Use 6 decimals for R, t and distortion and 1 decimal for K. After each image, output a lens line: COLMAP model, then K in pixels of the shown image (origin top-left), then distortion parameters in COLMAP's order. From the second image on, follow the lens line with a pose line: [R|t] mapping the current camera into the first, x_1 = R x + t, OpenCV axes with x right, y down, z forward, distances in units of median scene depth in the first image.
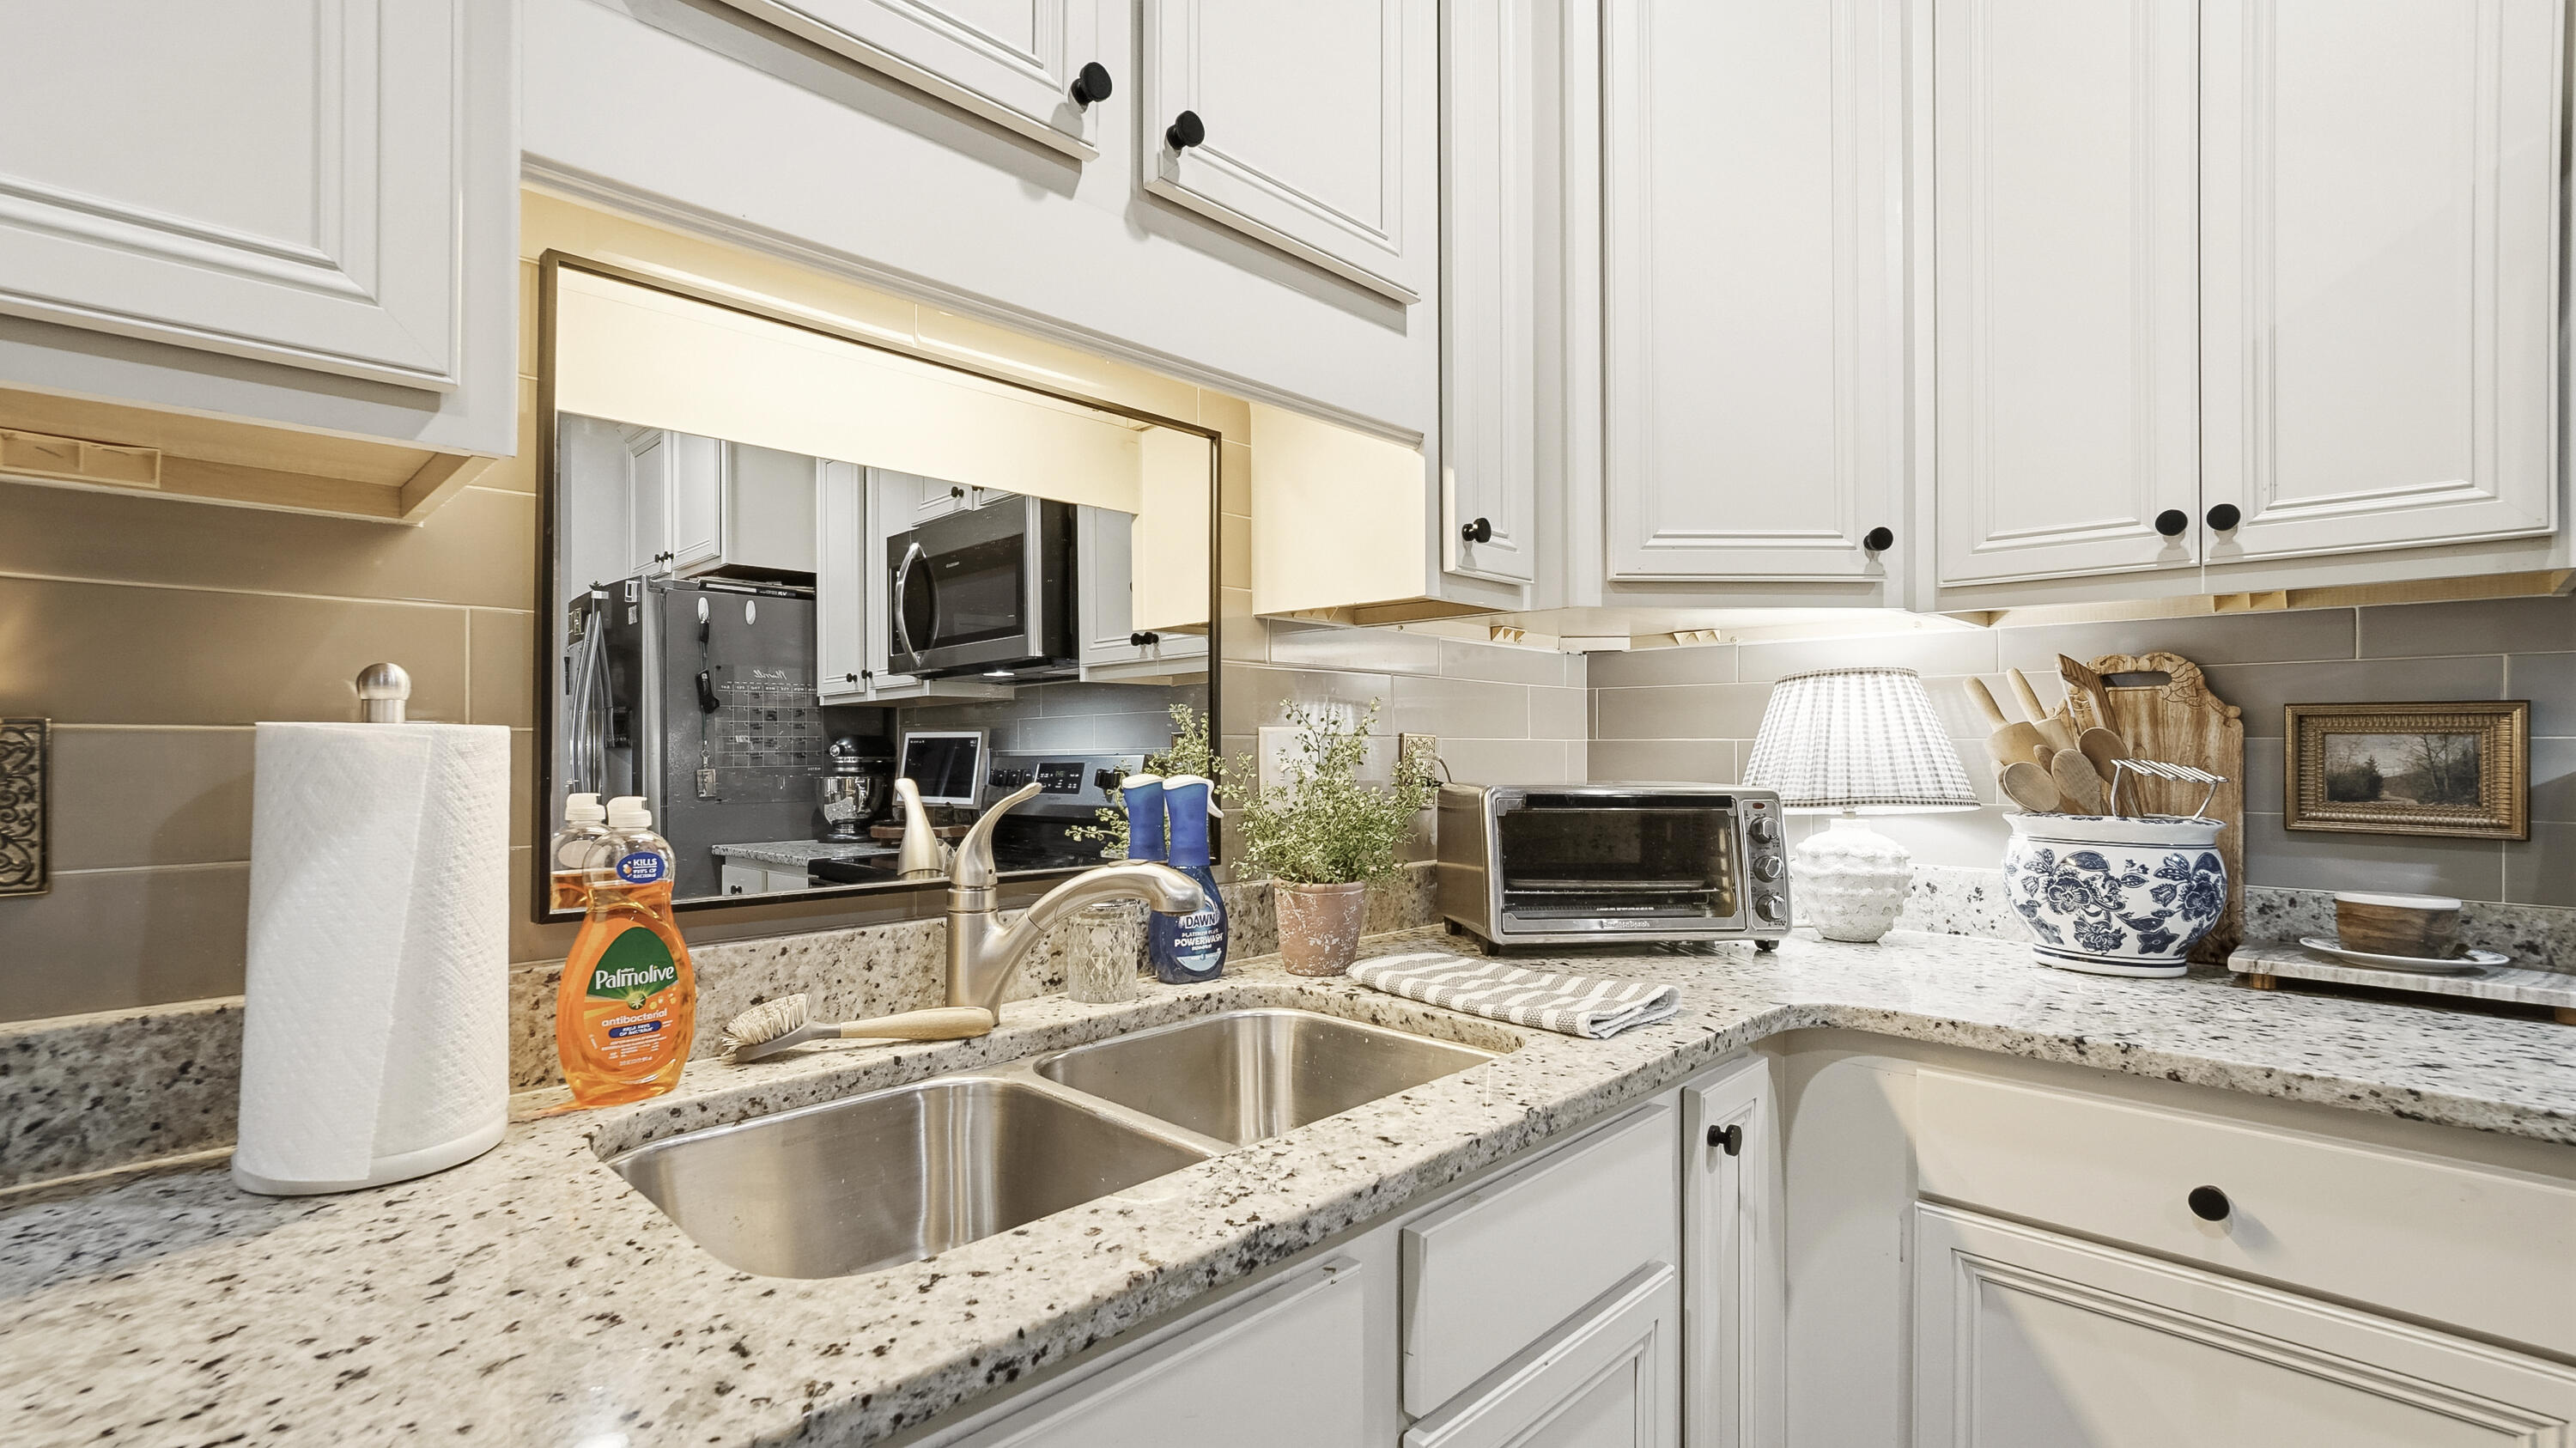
lens RADIAL K [[1049.1, 0, 1284.4], [0, 1049.1, 742.9], [0, 0, 1]] dist [-0.022294, 0.010060]
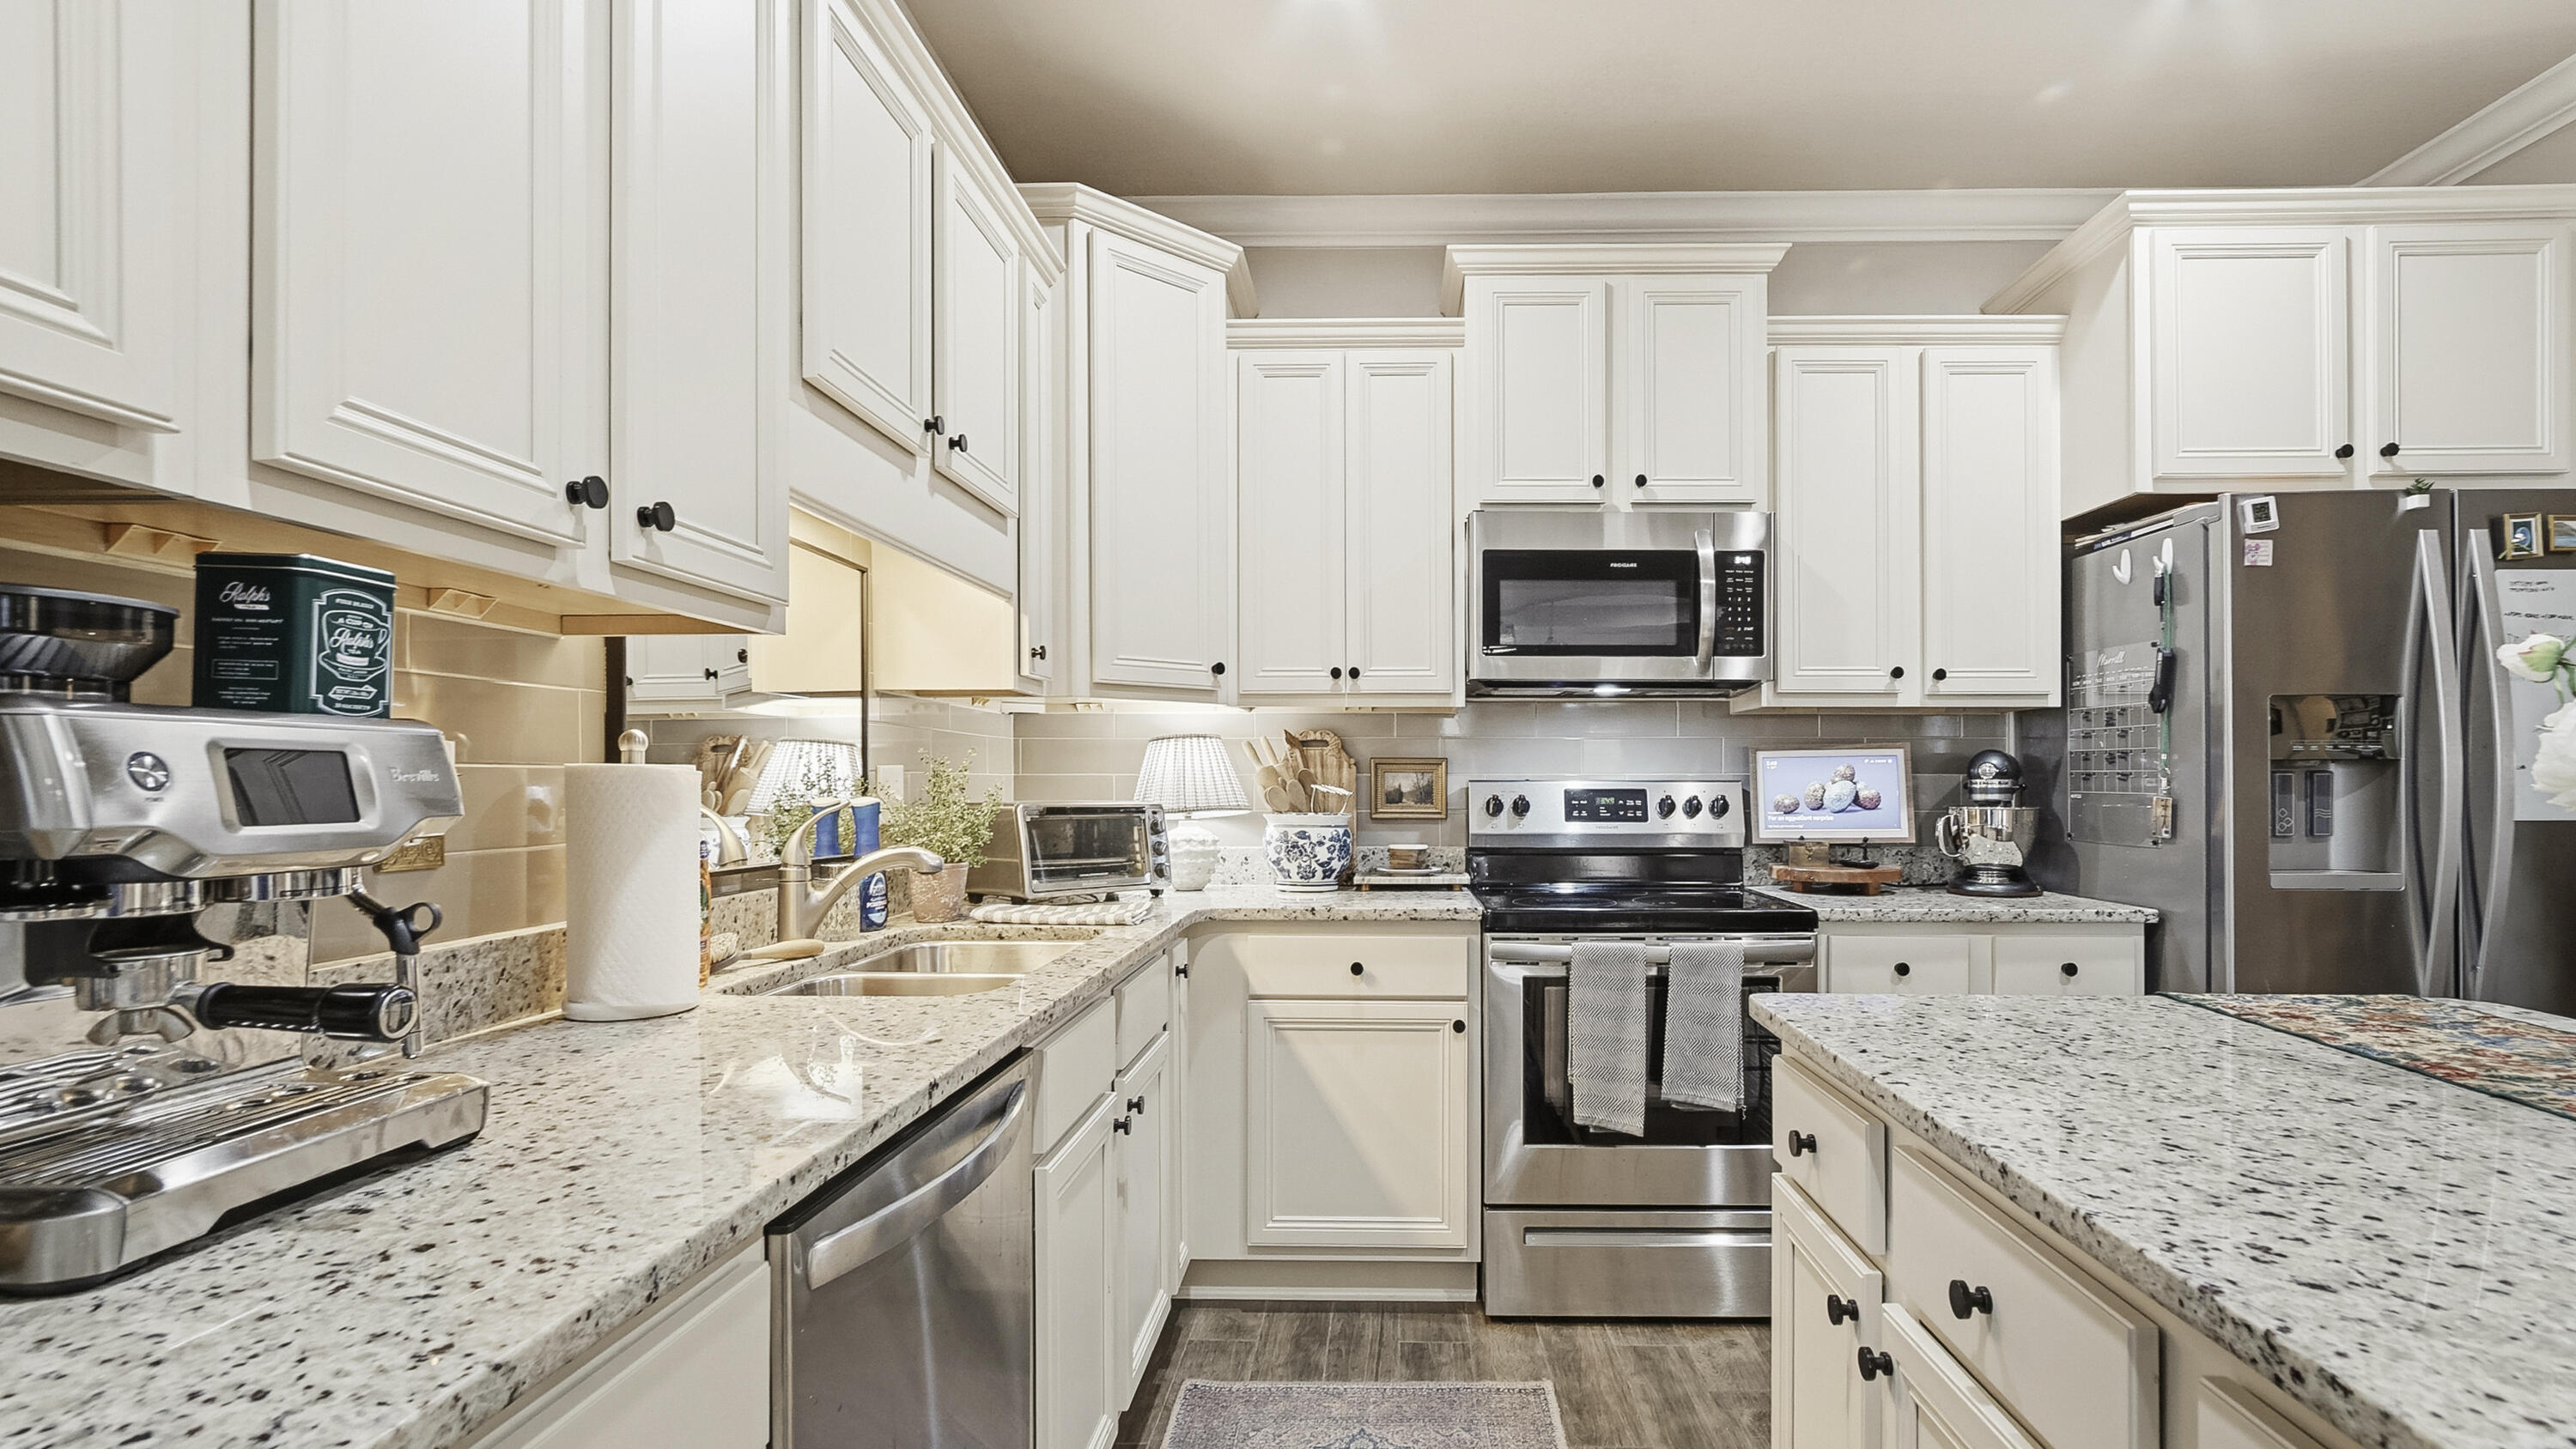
lens RADIAL K [[1165.6, 0, 1286.5], [0, 1165.6, 759.0], [0, 0, 1]] dist [-0.049395, 0.015267]
pose [[0.746992, 0.010245, 0.664755, -0.748059], [0.000099, 0.999880, -0.015522, 0.001368], [-0.664833, 0.011661, 0.746901, -0.663141]]
